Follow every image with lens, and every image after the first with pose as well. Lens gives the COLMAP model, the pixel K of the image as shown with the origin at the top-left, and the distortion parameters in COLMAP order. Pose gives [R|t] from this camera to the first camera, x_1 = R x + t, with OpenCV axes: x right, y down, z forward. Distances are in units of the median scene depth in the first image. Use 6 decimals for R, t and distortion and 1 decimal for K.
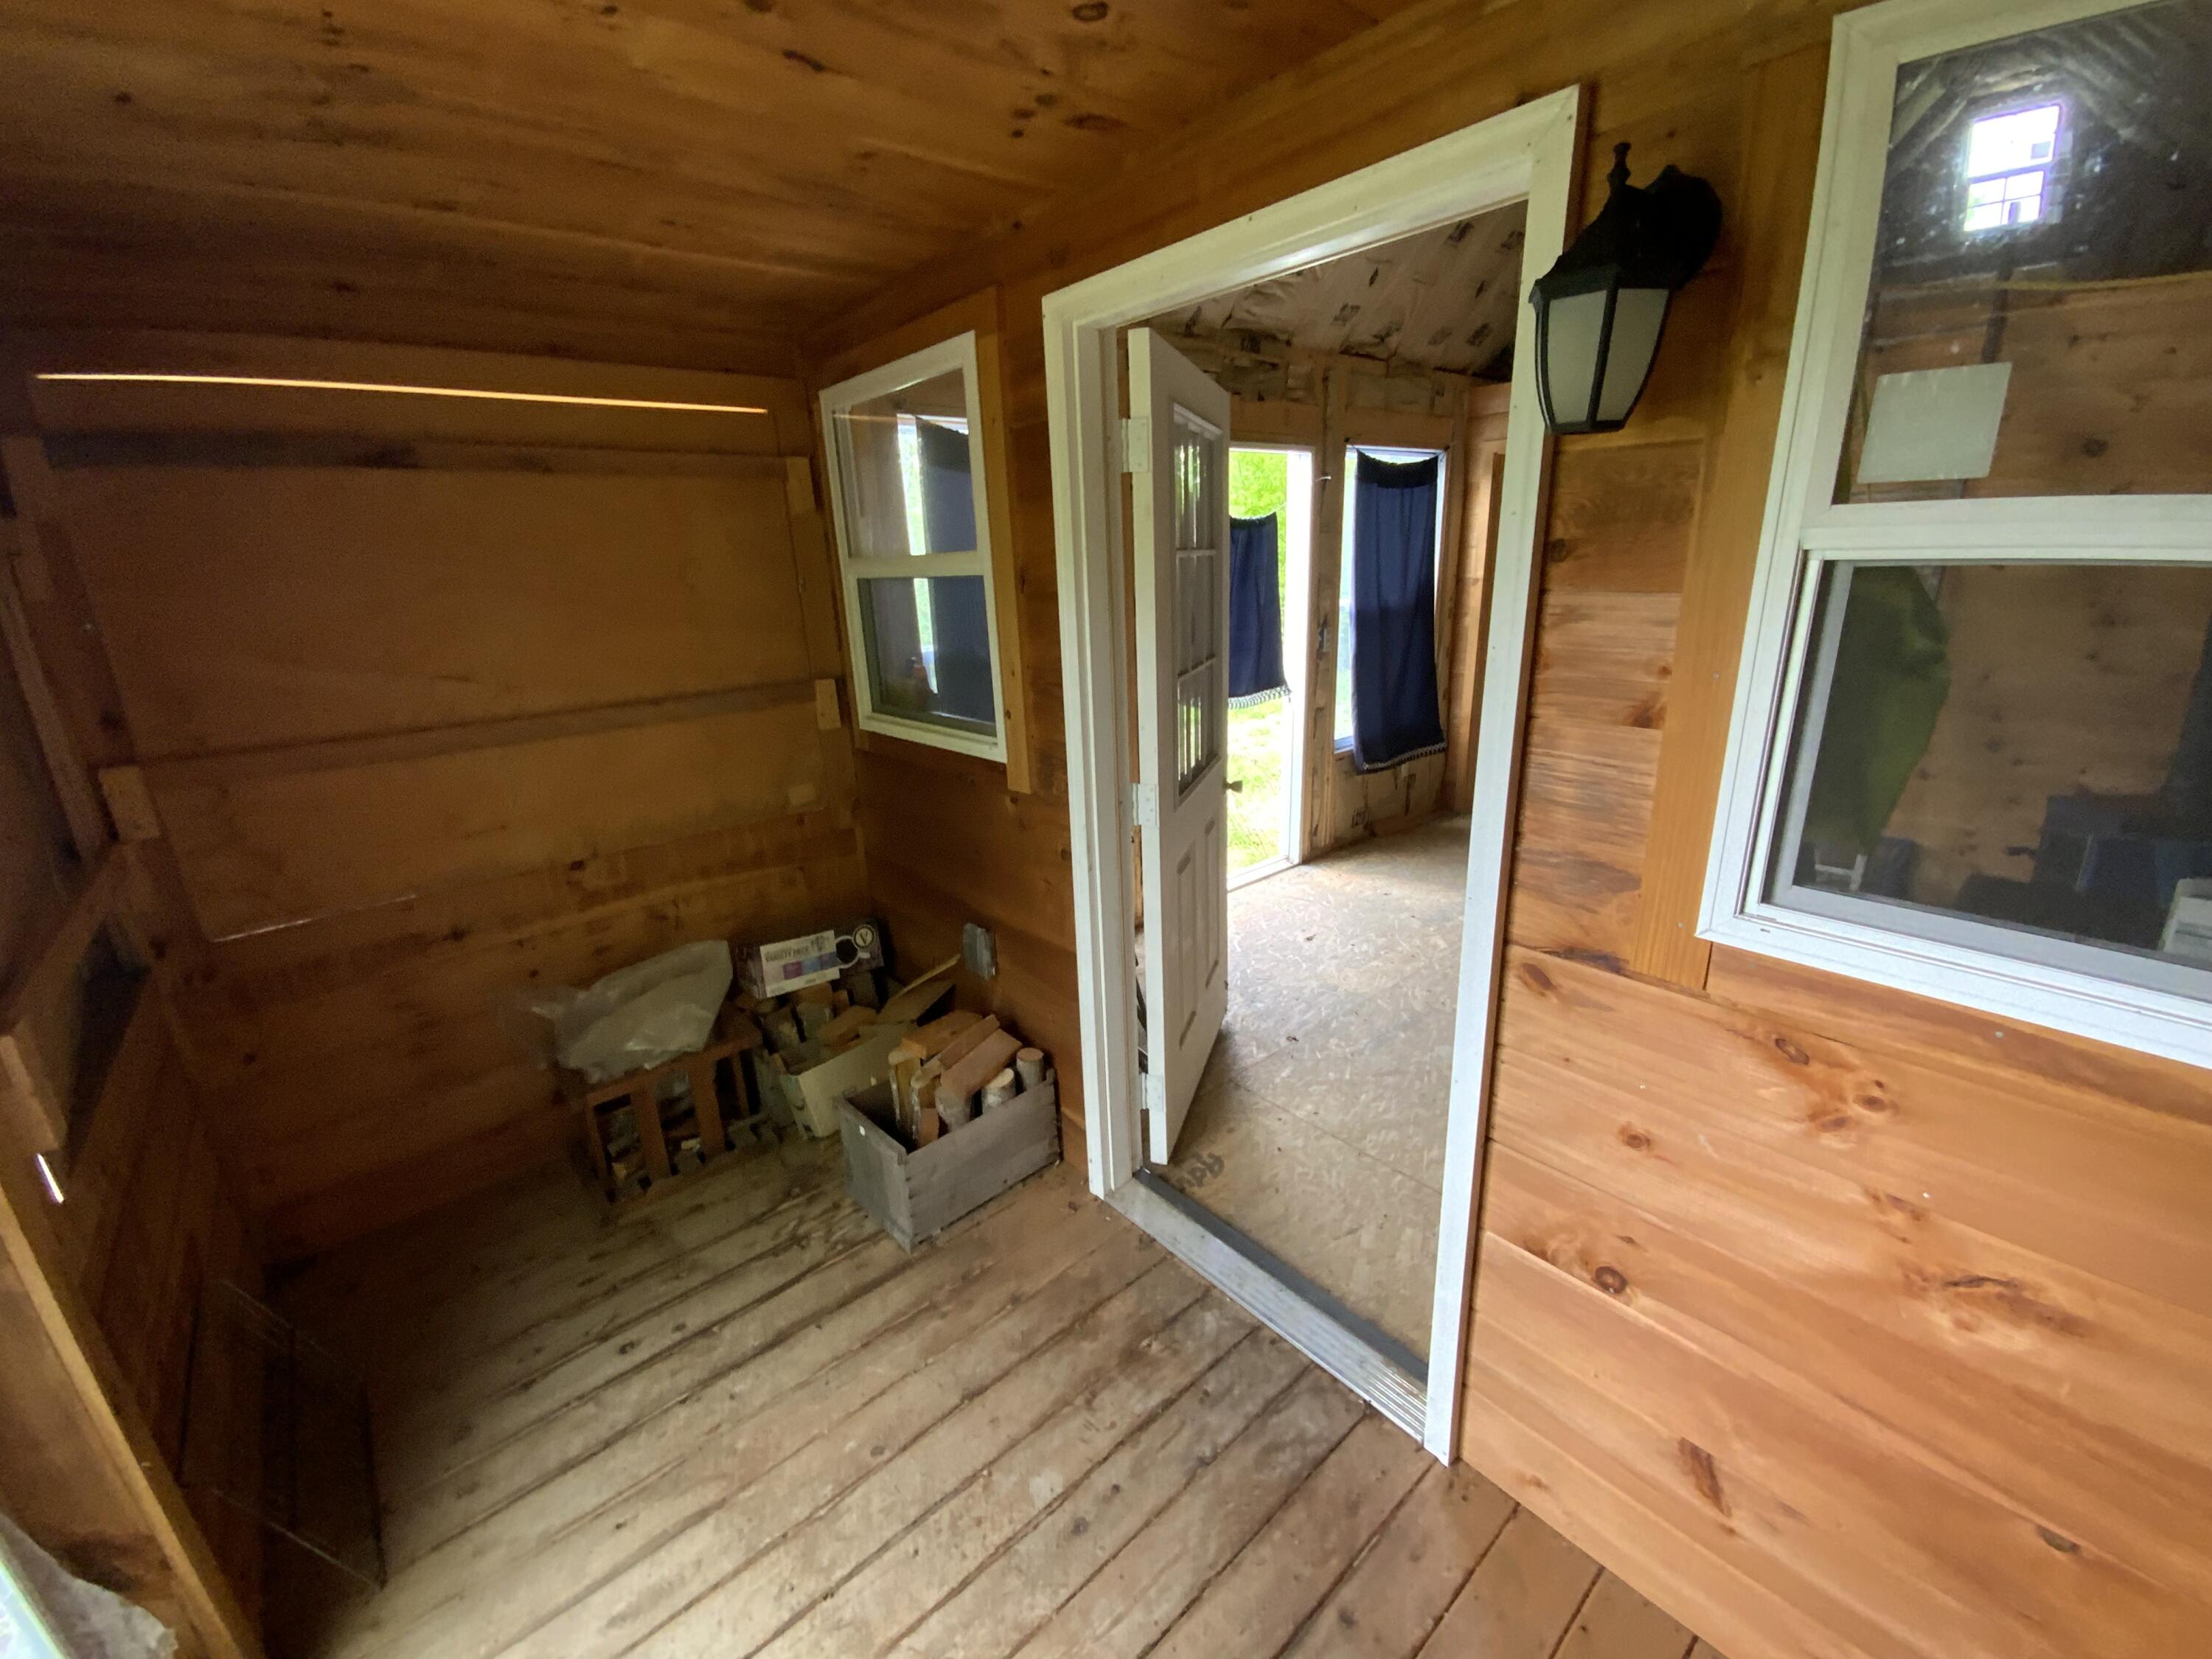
lens RADIAL K [[886.7, 0, 1106.3], [0, 886.7, 829.2], [0, 0, 1]] dist [-0.000549, -0.013295]
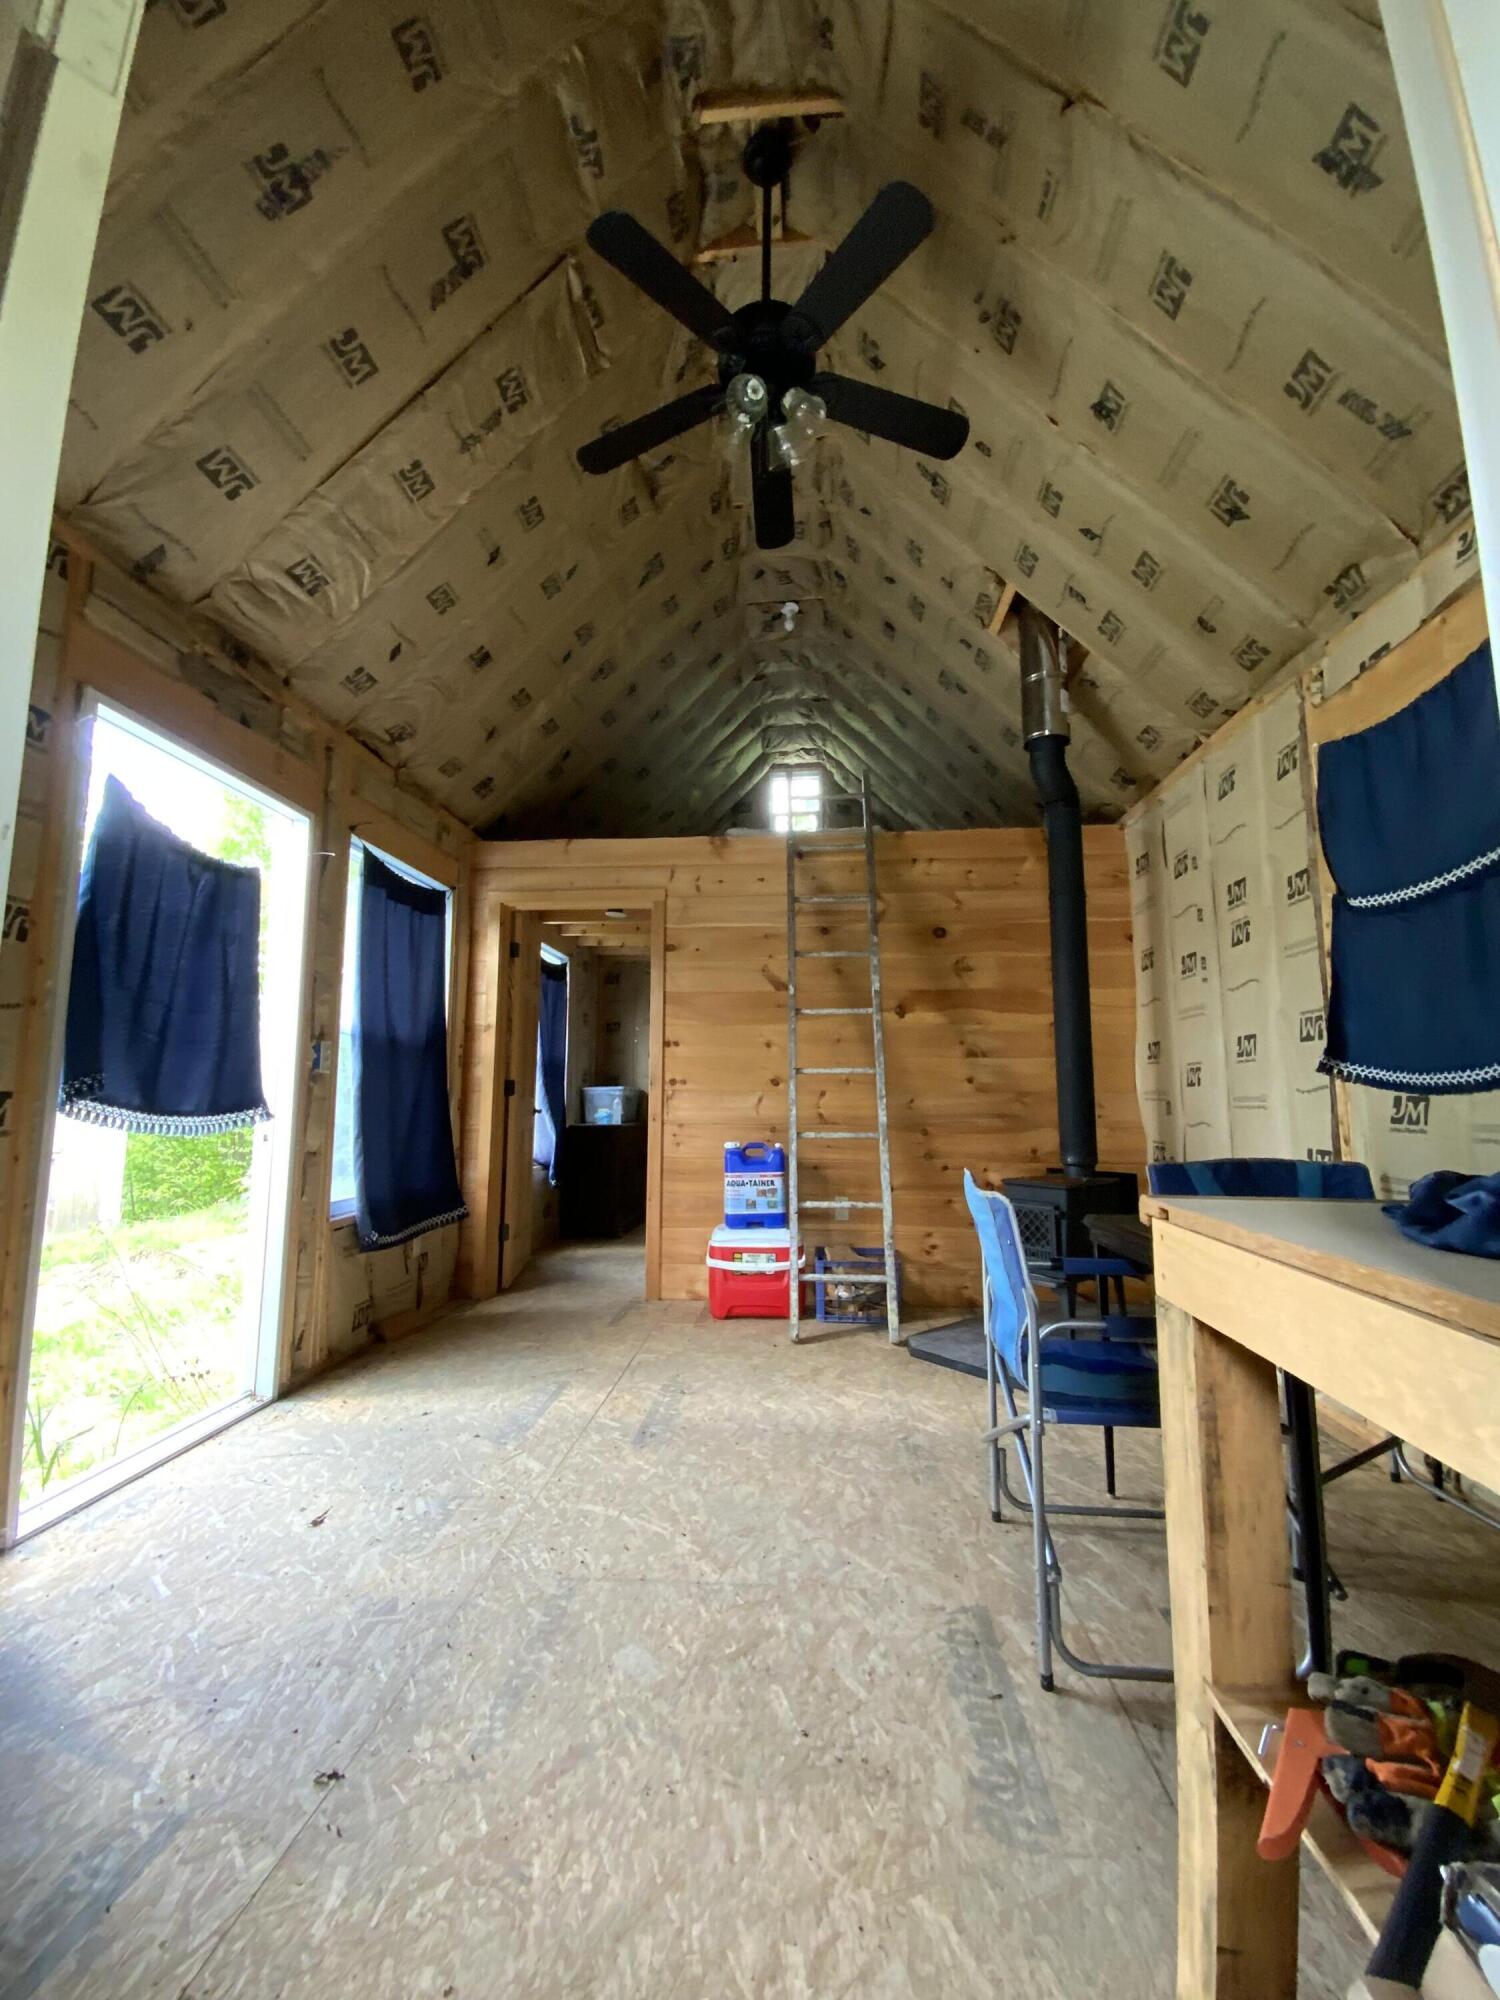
lens RADIAL K [[811.4, 0, 750.0], [0, 811.4, 1002.4], [0, 0, 1]] dist [-0.001991, -0.000645]
pose [[0.706645, 0.120195, 0.697285, 0.023021], [0.183367, 0.920692, -0.344534, 0.040310], [-0.683396, 0.371322, 0.628562, 0.311897]]
